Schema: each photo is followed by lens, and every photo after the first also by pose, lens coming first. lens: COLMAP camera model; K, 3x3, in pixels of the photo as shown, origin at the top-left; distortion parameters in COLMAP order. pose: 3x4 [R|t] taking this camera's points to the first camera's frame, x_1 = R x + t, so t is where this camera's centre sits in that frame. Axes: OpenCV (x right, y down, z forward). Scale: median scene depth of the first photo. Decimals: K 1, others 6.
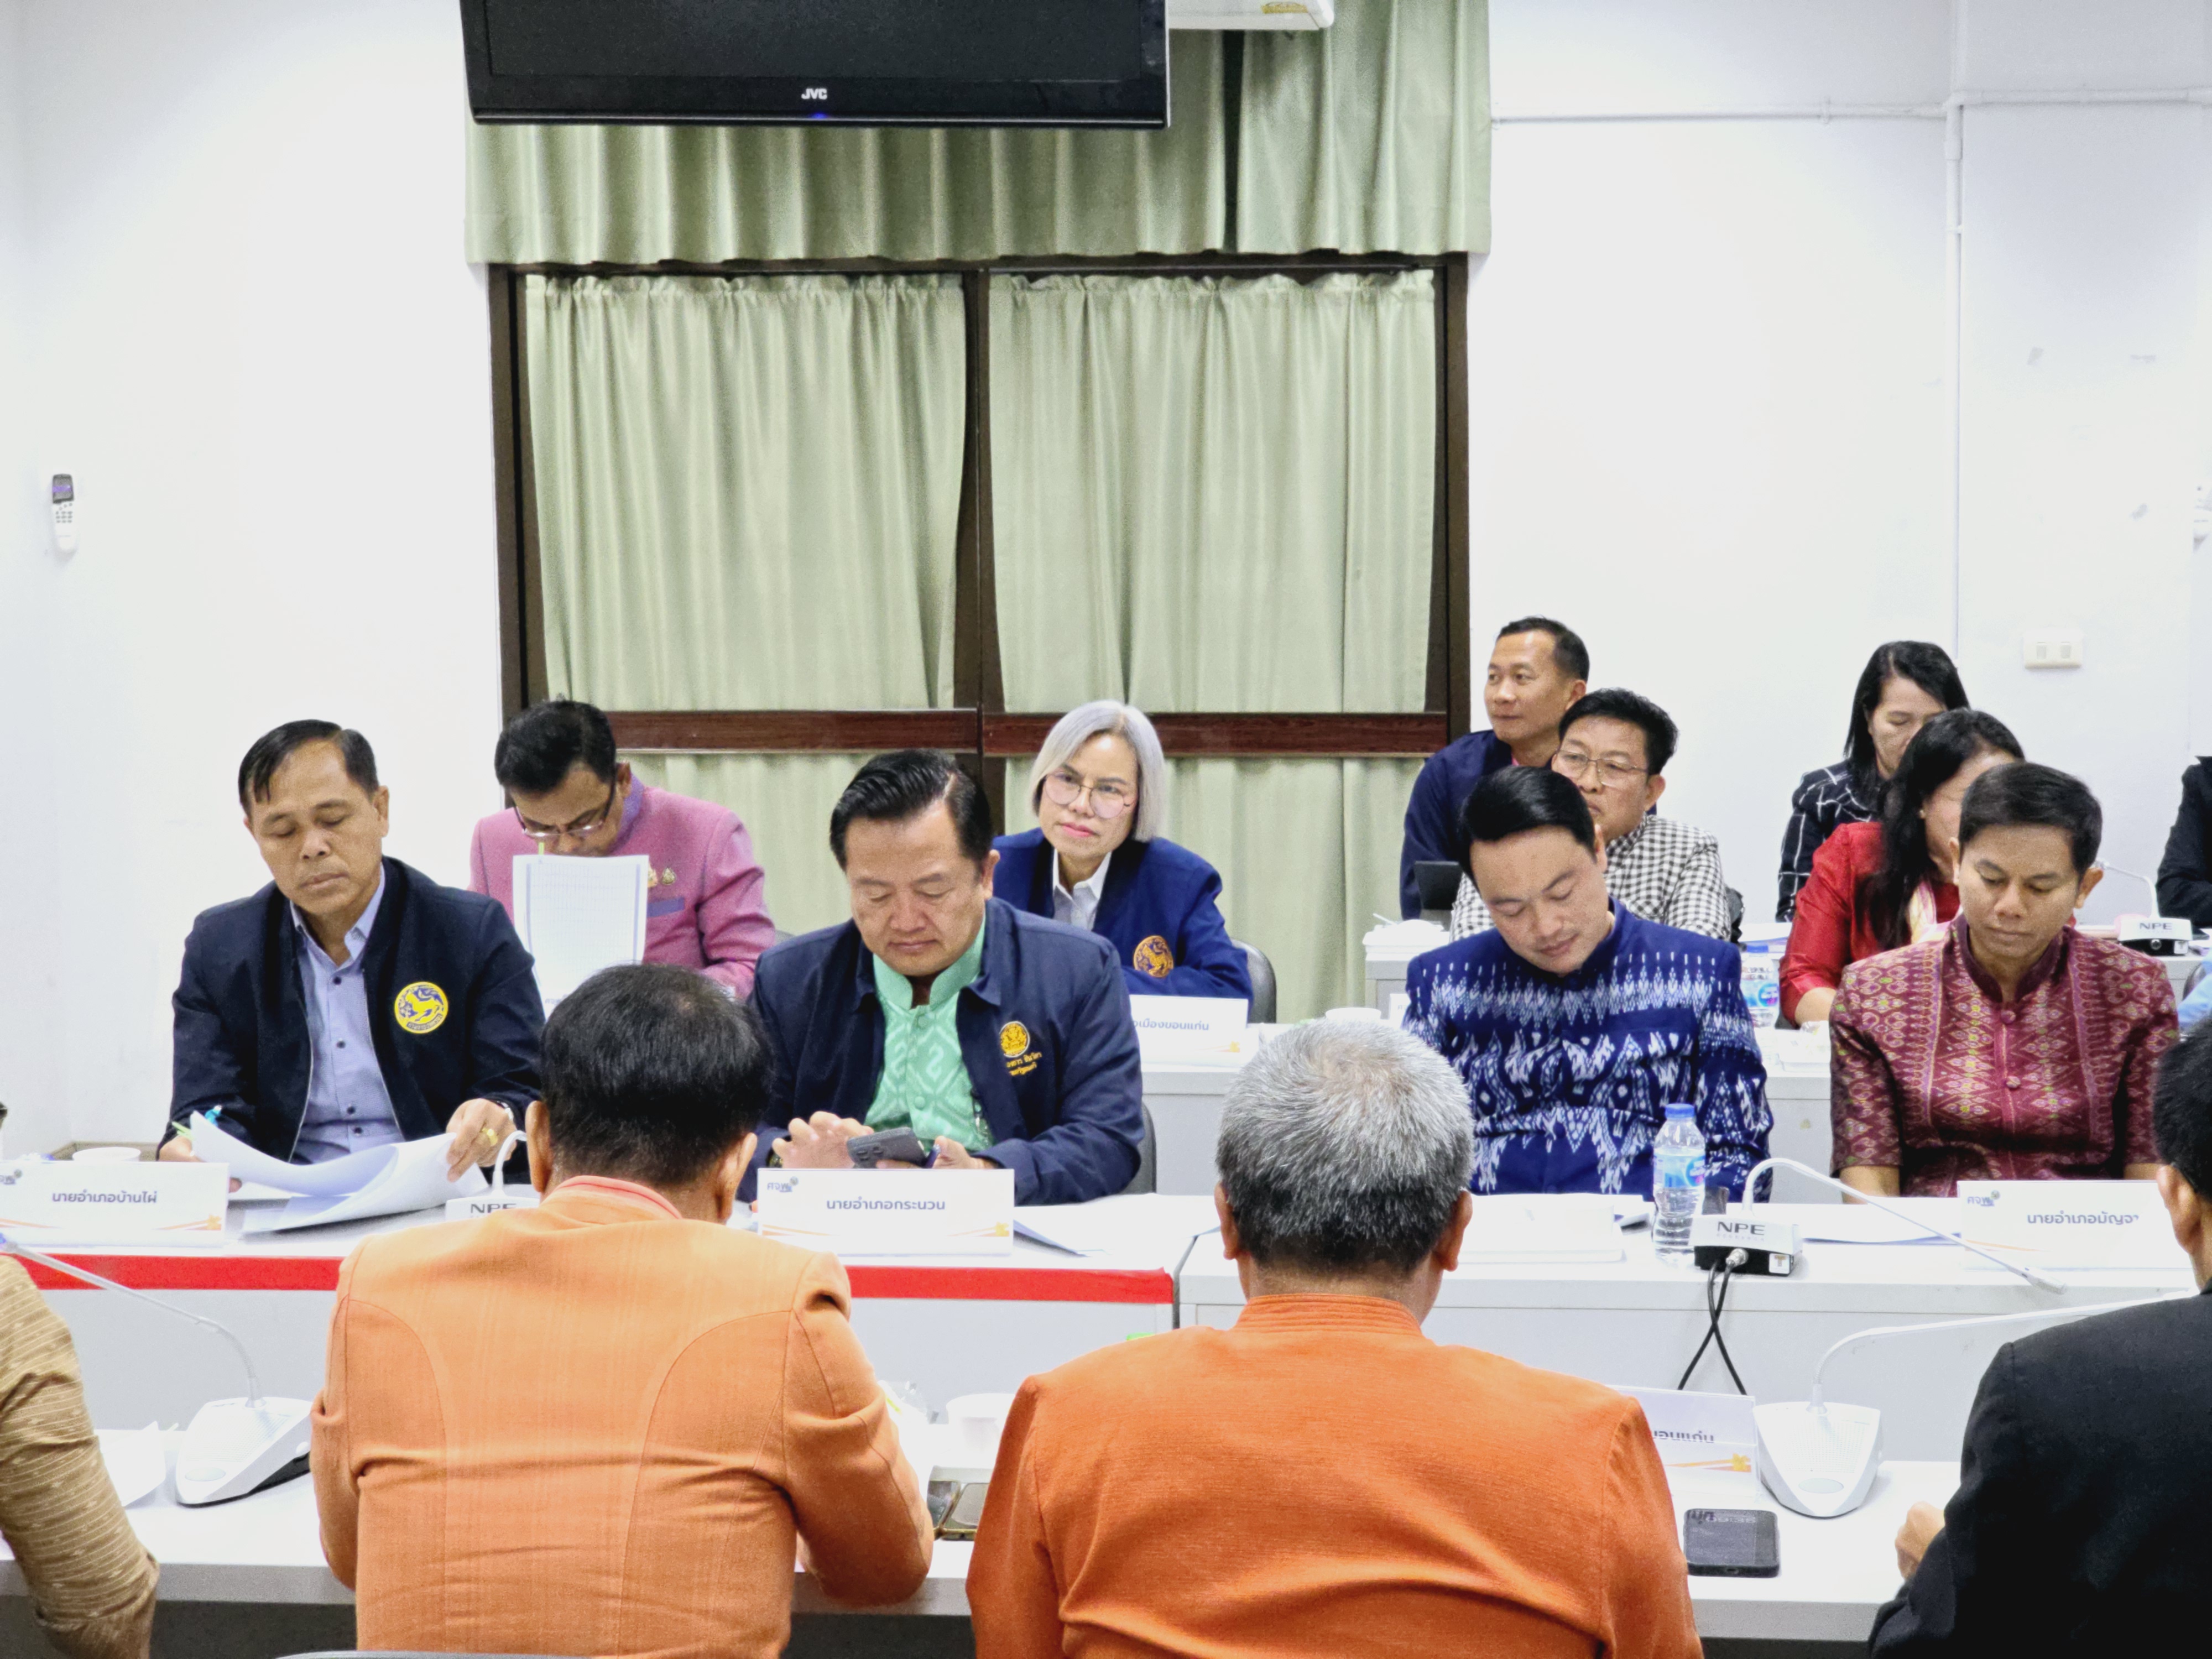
lens RADIAL K [[4459.6, 0, 1178.4], [0, 4459.6, 908.3], [0, 0, 1]] dist [-0.635726, 8.947797]
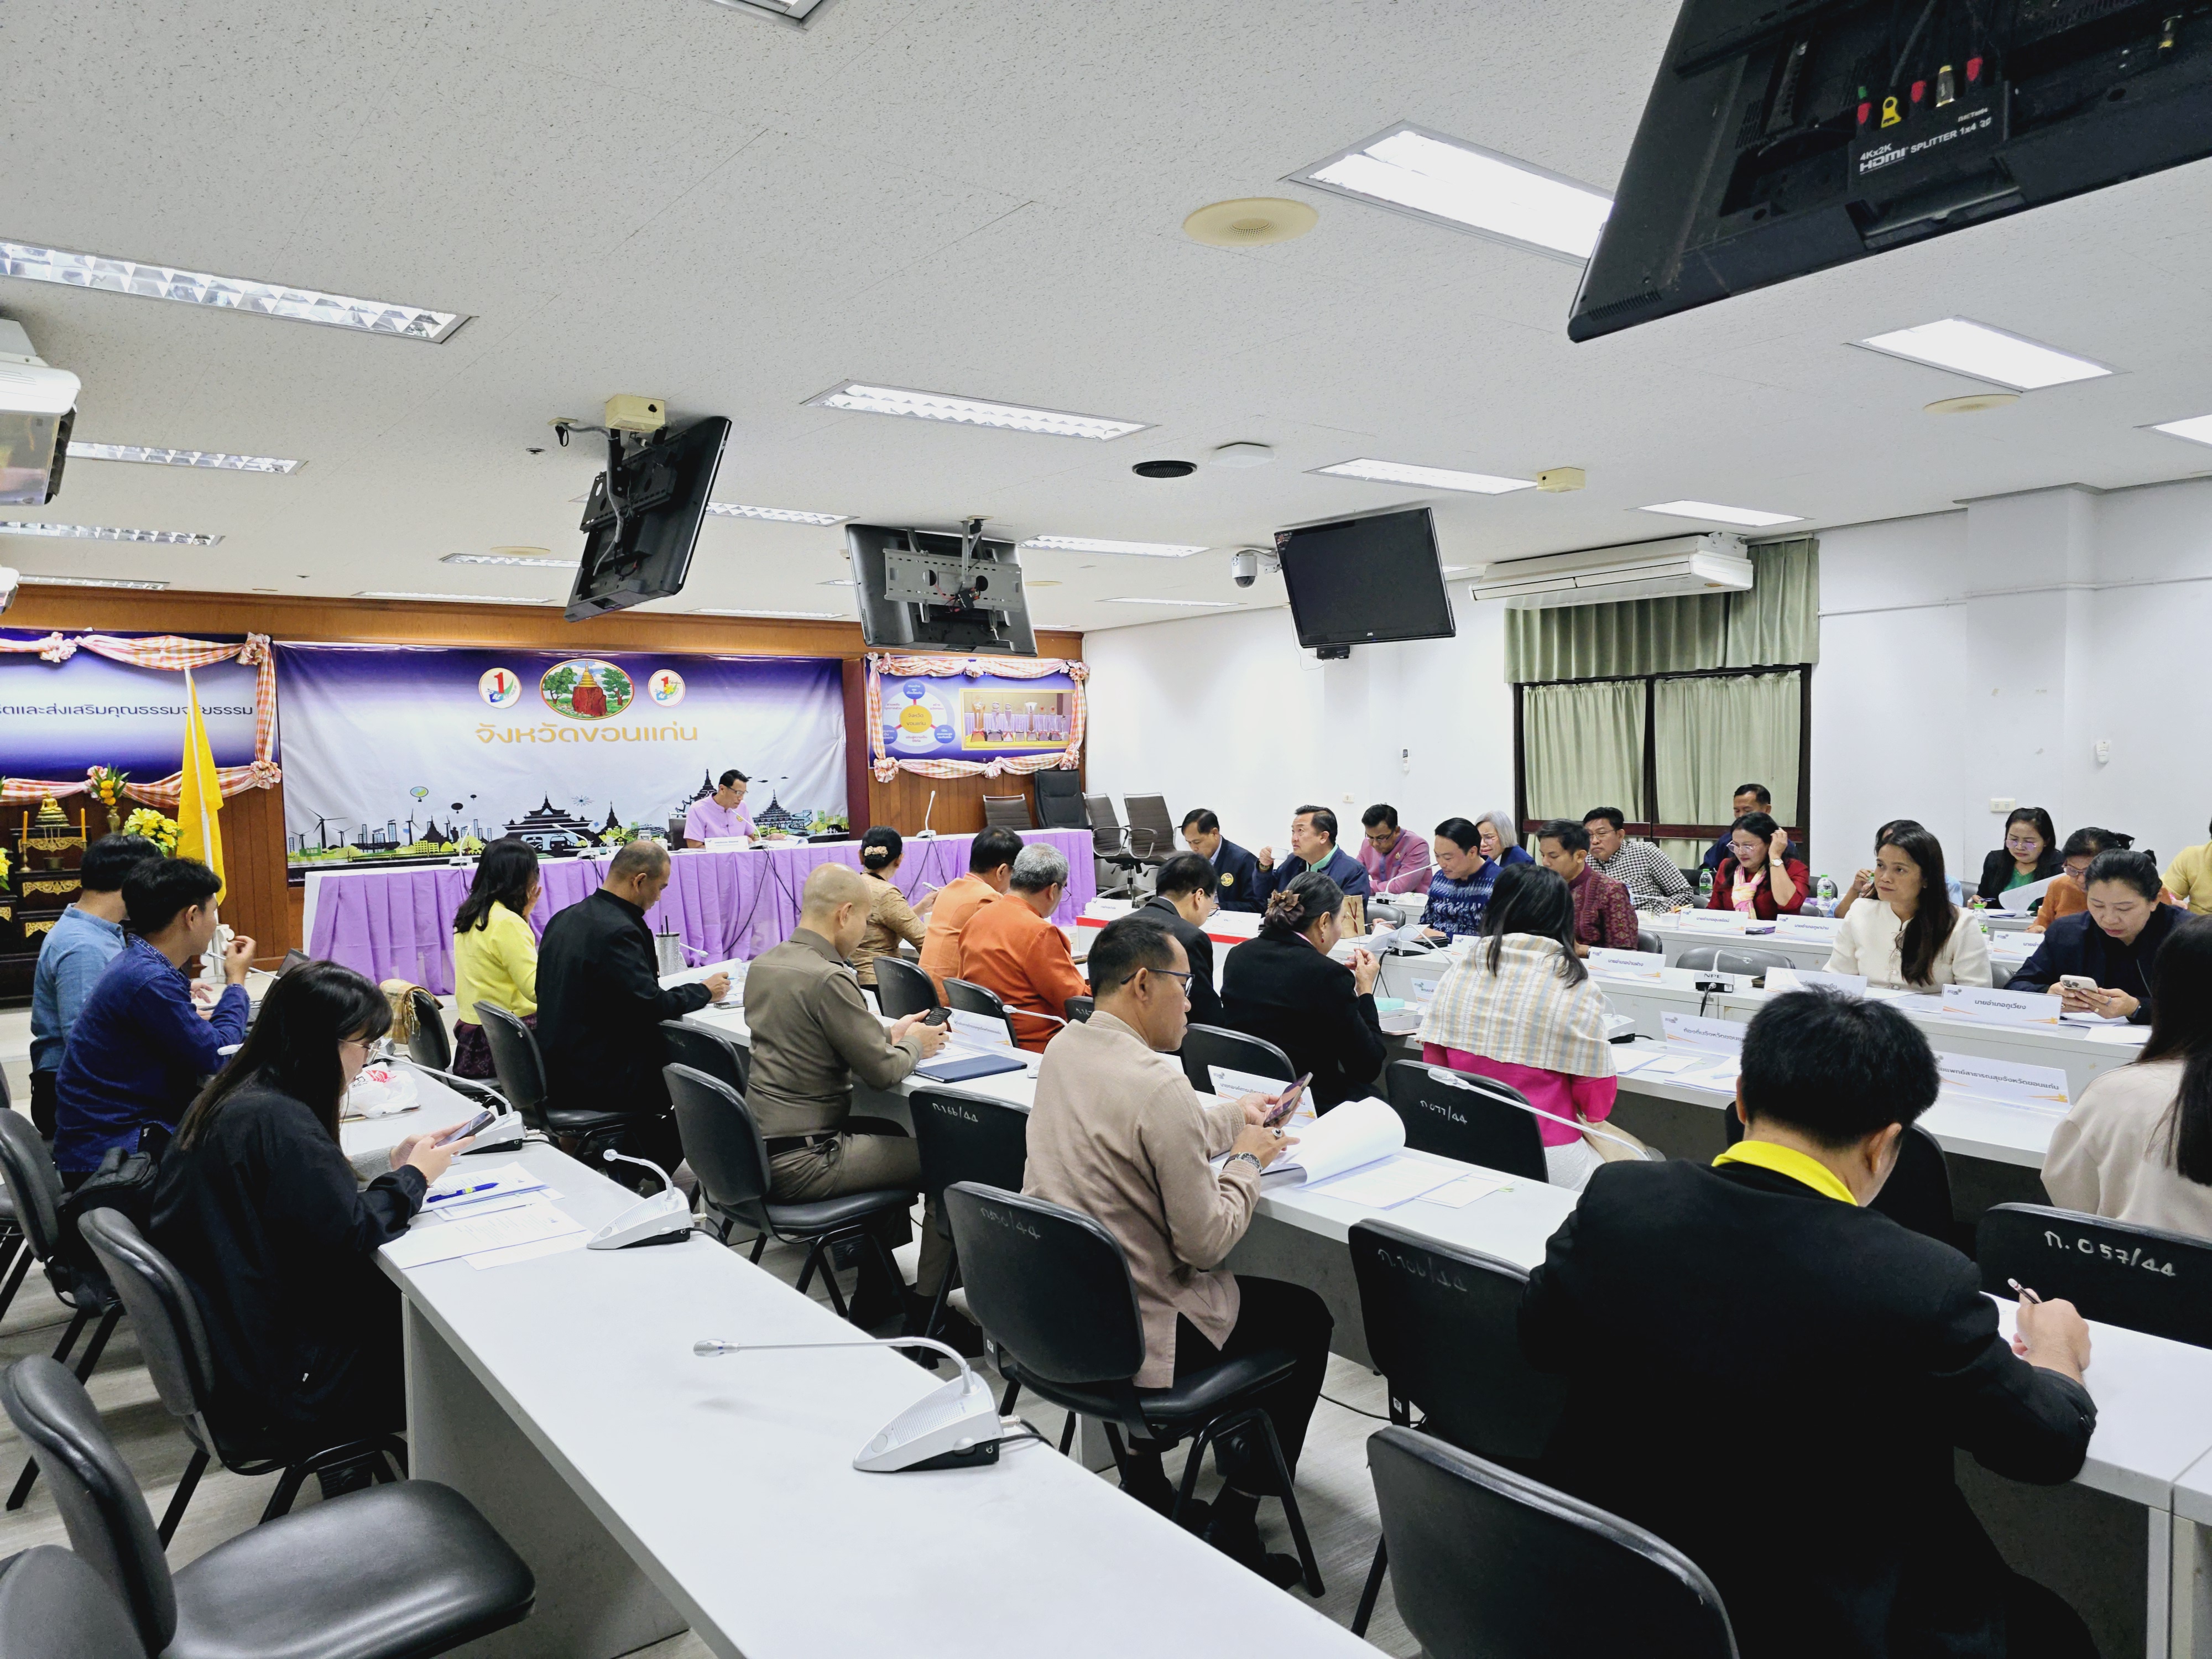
lens RADIAL K [[1464.3, 0, 1105.6], [0, 1464.3, 861.3], [0, 0, 1]] dist [0.059972, -0.061325]
pose [[0.711204, 0.042792, -0.701682, 0.410402], [-0.061967, 0.998076, -0.001940, 0.007489], [0.700249, 0.044861, 0.712488, 0.014510]]
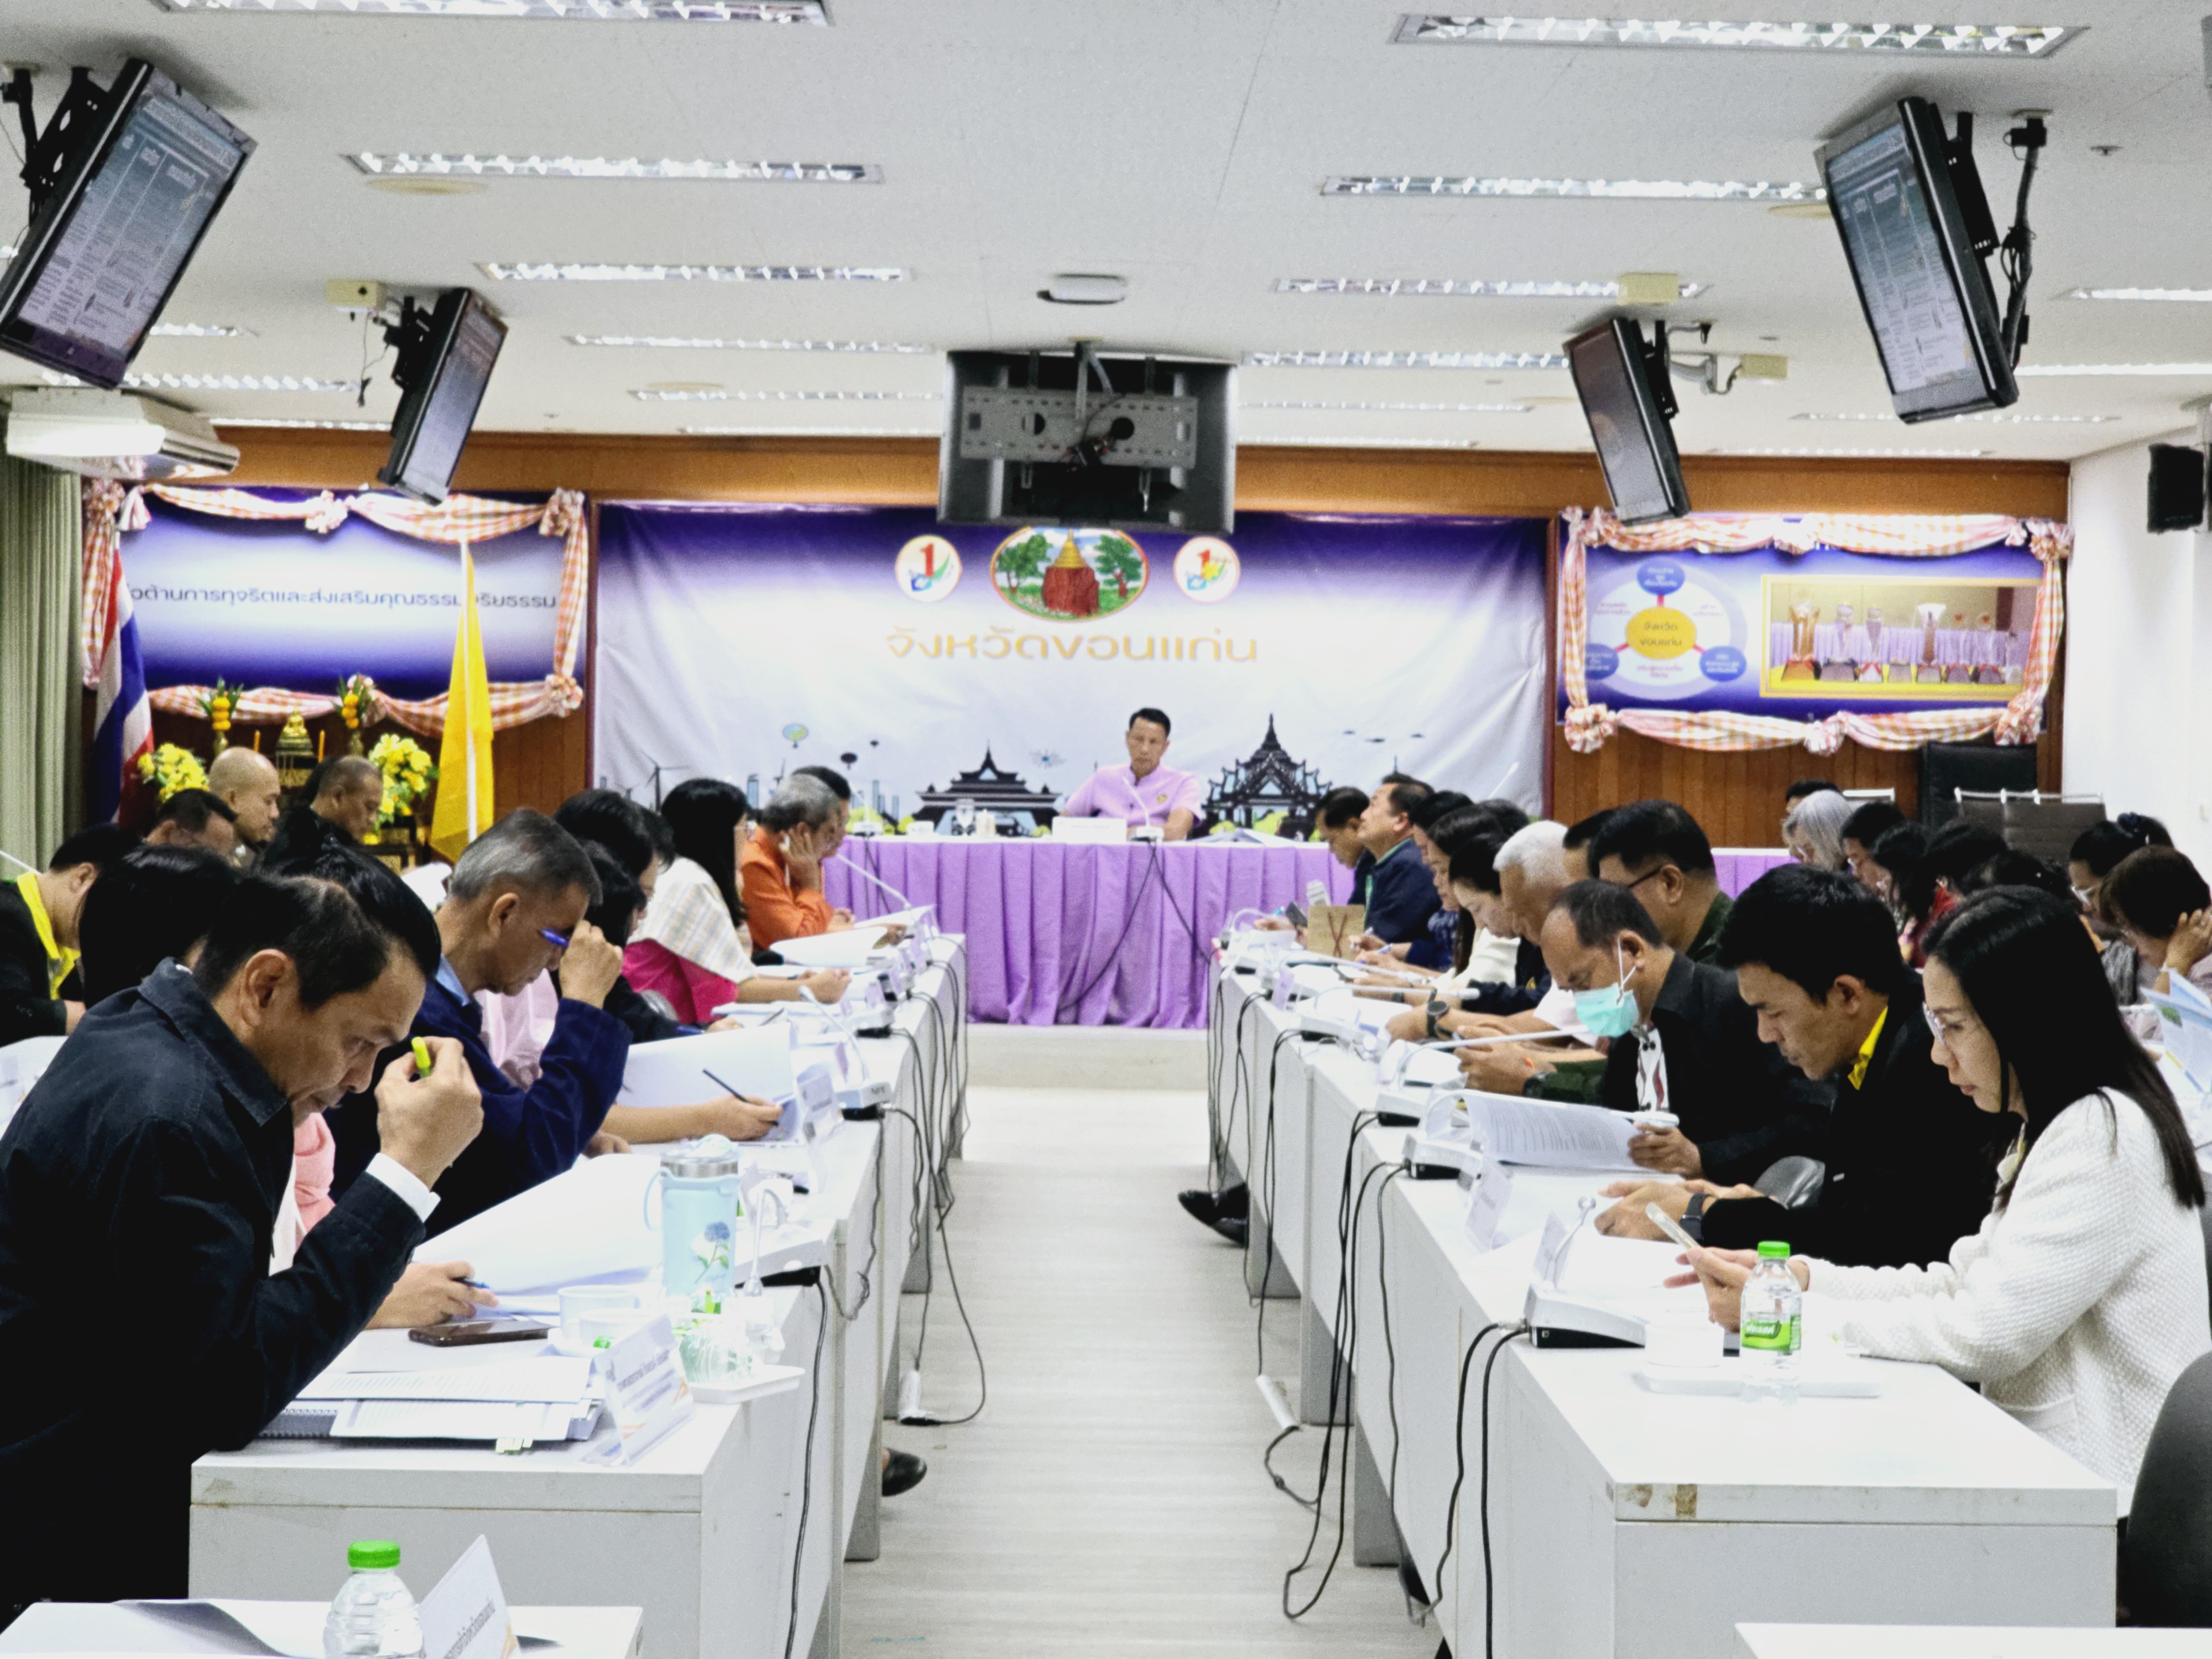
lens RADIAL K [[4459.6, 0, 1178.4], [0, 4459.6, 908.3], [0, 0, 1]] dist [-0.635726, 8.947797]
pose [[0.163334, 0.045403, -0.985526, 1.432440], [-0.127863, 0.991489, 0.024487, -0.007889], [0.978250, 0.122013, 0.167749, 0.299273]]
